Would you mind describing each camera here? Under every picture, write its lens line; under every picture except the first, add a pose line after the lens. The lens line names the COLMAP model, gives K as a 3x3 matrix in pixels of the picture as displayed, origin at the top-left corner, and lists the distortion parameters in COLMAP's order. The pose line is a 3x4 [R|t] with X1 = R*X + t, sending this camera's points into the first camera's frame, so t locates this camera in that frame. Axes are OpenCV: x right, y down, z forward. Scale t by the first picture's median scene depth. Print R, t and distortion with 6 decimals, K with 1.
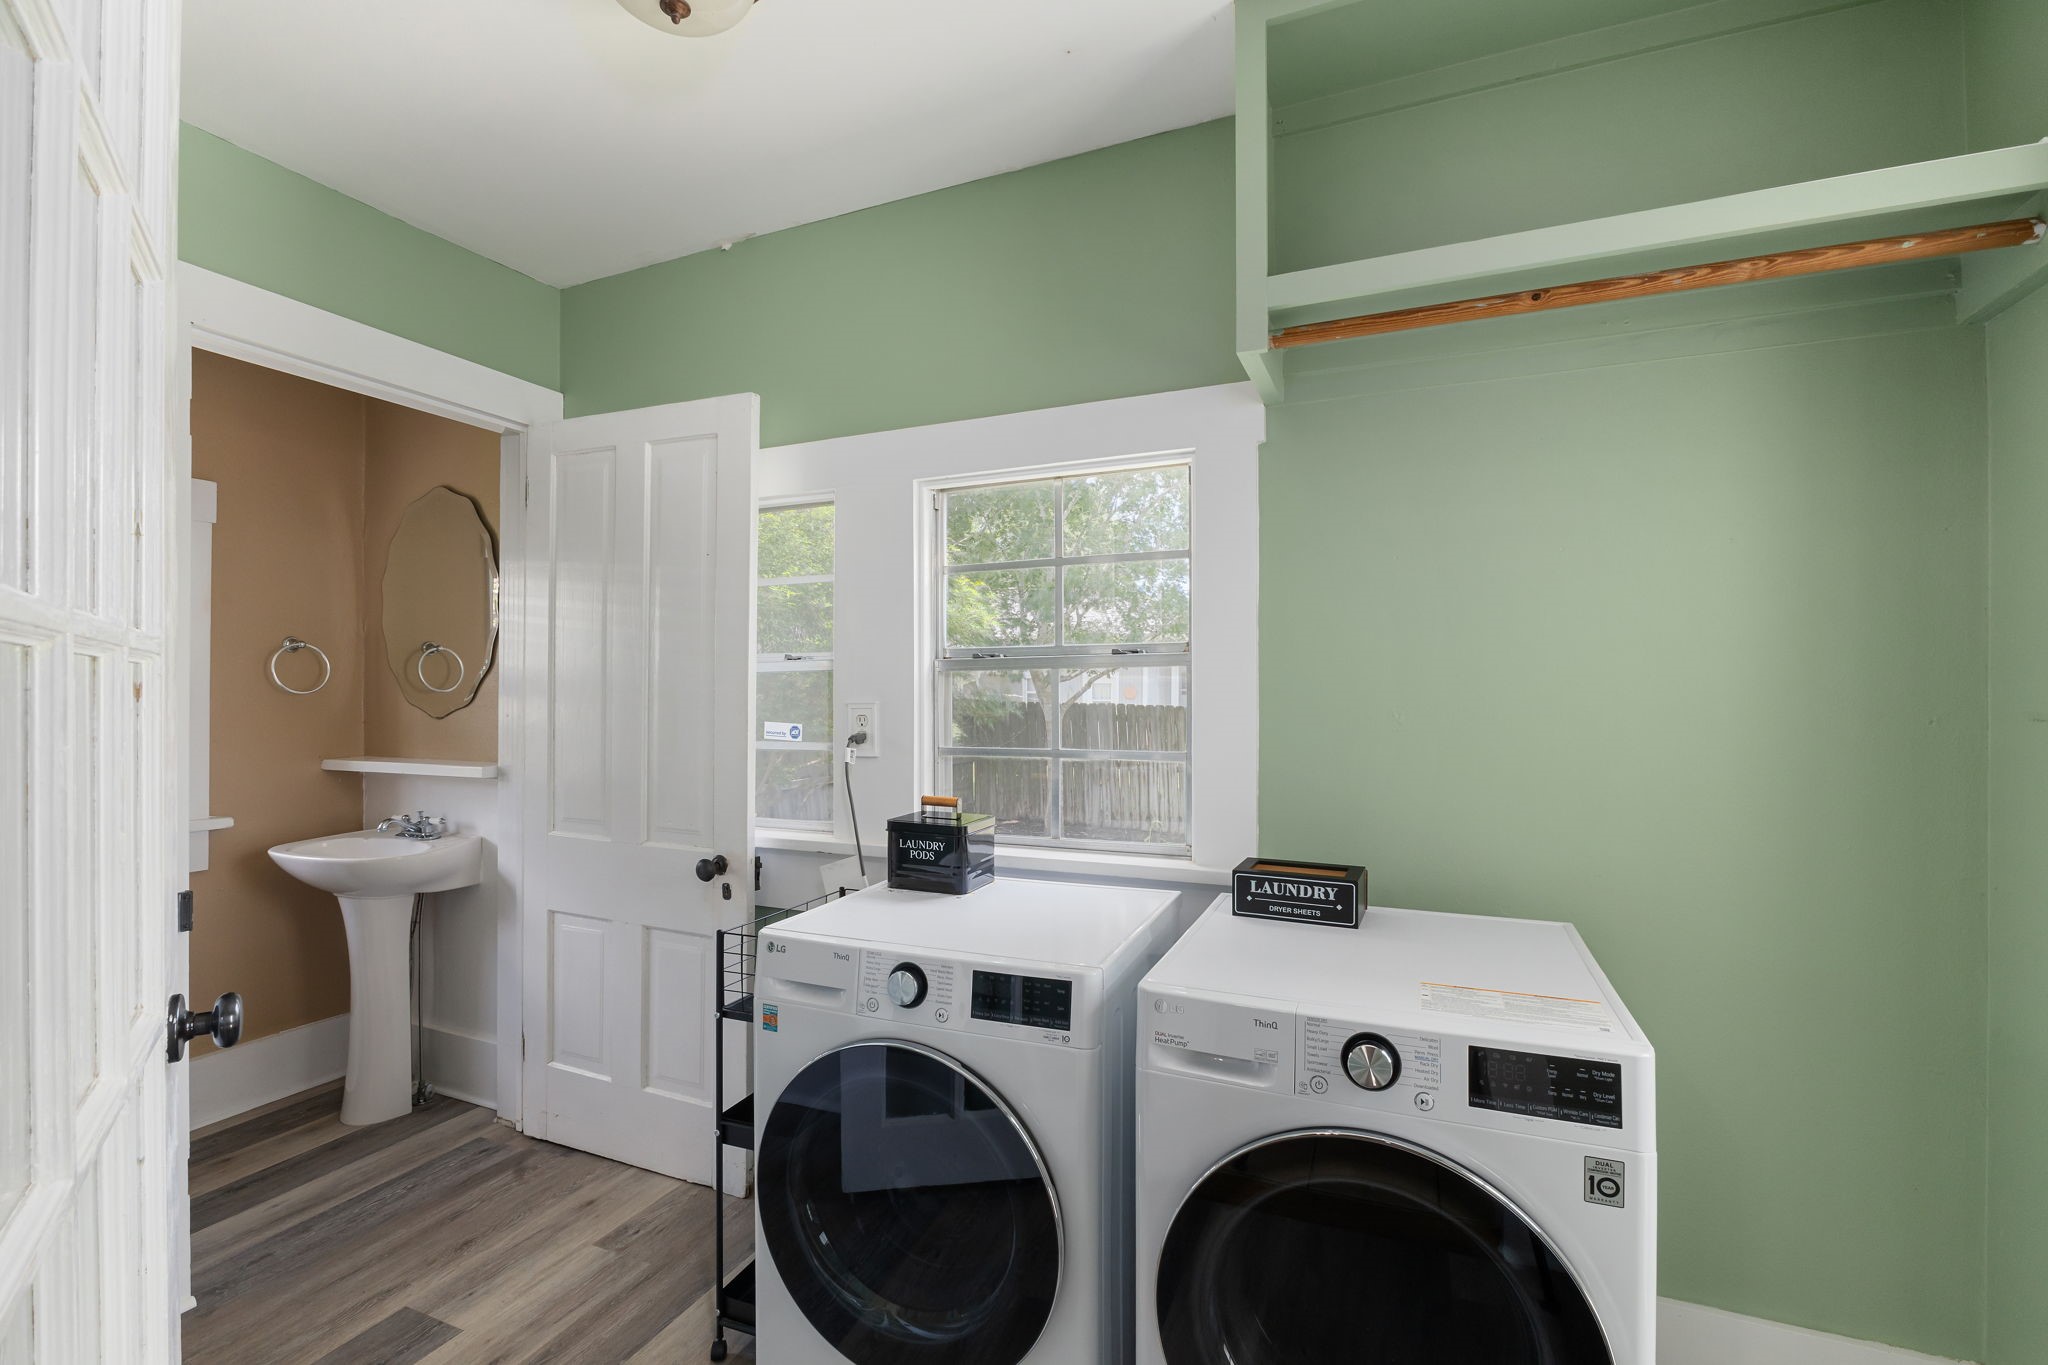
lens RADIAL K [[901.9, 0, 1027.4], [0, 901.9, 680.2], [0, 0, 1]] dist [-0.010599, 0.001226]
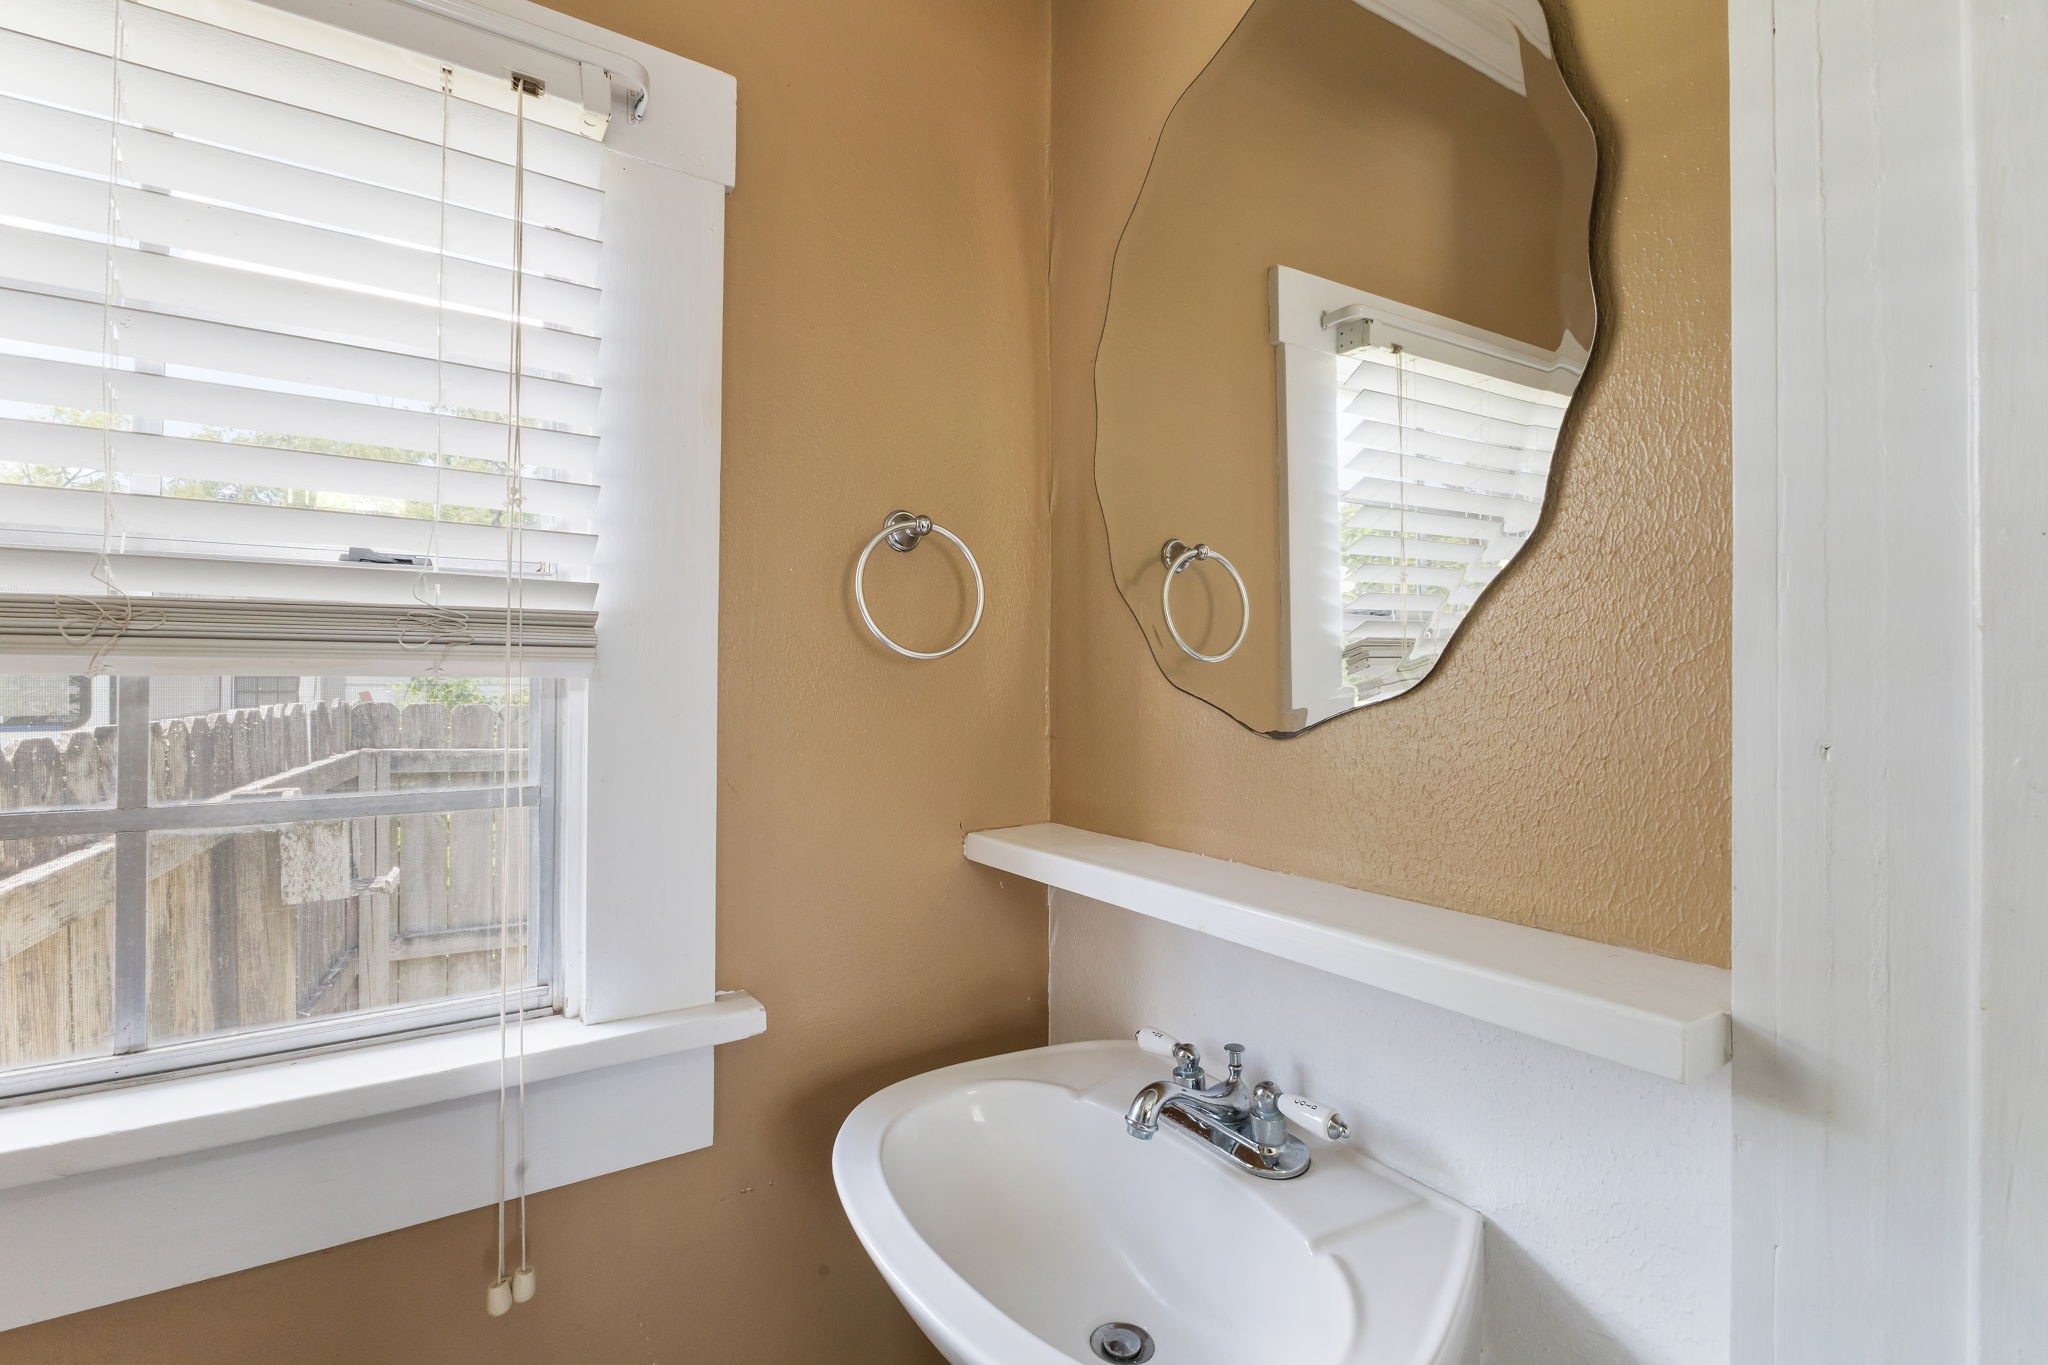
lens RADIAL K [[901.9, 0, 1026.9], [0, 901.9, 688.7], [0, 0, 1]] dist [-0.010599, 0.001226]
pose [[0.828203, -0.002361, -0.560424, -0.551825], [0.002546, 0.999997, -0.000450, 0.027158], [0.560423, -0.001054, 0.828206, 0.698758]]
